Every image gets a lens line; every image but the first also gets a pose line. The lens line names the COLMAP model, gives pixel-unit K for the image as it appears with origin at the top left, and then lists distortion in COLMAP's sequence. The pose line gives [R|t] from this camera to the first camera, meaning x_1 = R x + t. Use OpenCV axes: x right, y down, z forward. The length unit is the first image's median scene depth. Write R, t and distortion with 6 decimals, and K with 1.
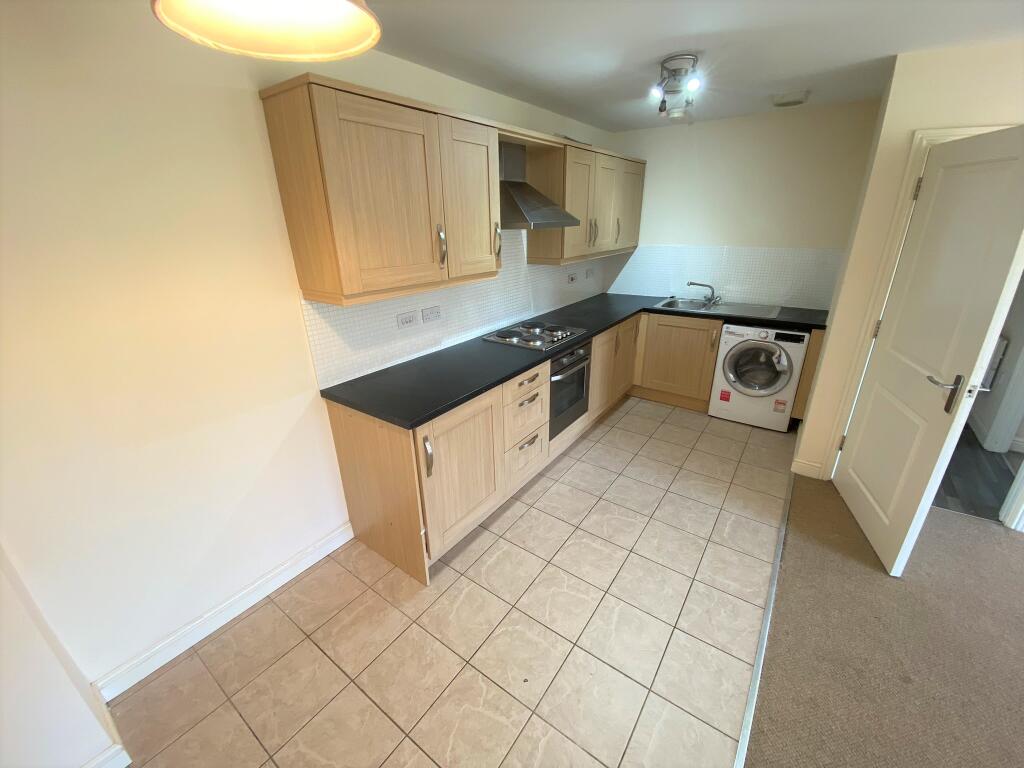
lens RADIAL K [[418.4, 0, 511.4], [0, 418.4, 380.8], [0, 0, 1]] dist [0.039224, -0.025264]
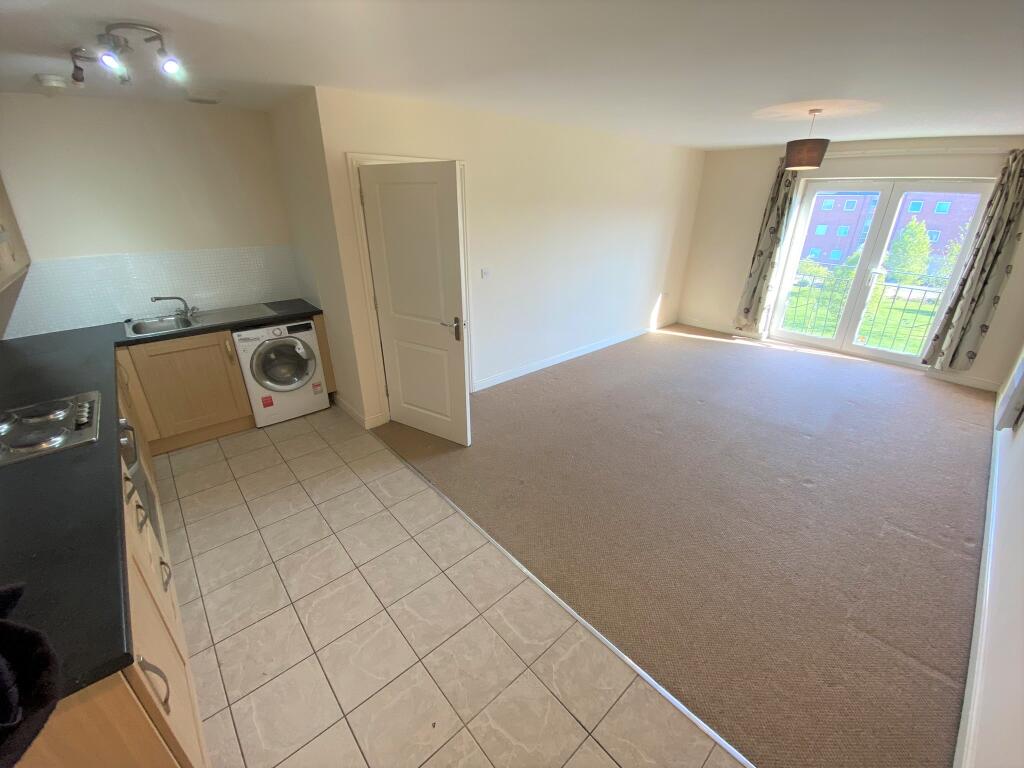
lens RADIAL K [[418.4, 0, 511.4], [0, 418.4, 380.8], [0, 0, 1]] dist [0.039224, -0.025264]
pose [[0.220677, -0.367074, 0.903636, -0.270950], [0.349585, 0.894689, 0.278067, -0.095798], [-0.910545, 0.254535, 0.325761, 0.187807]]
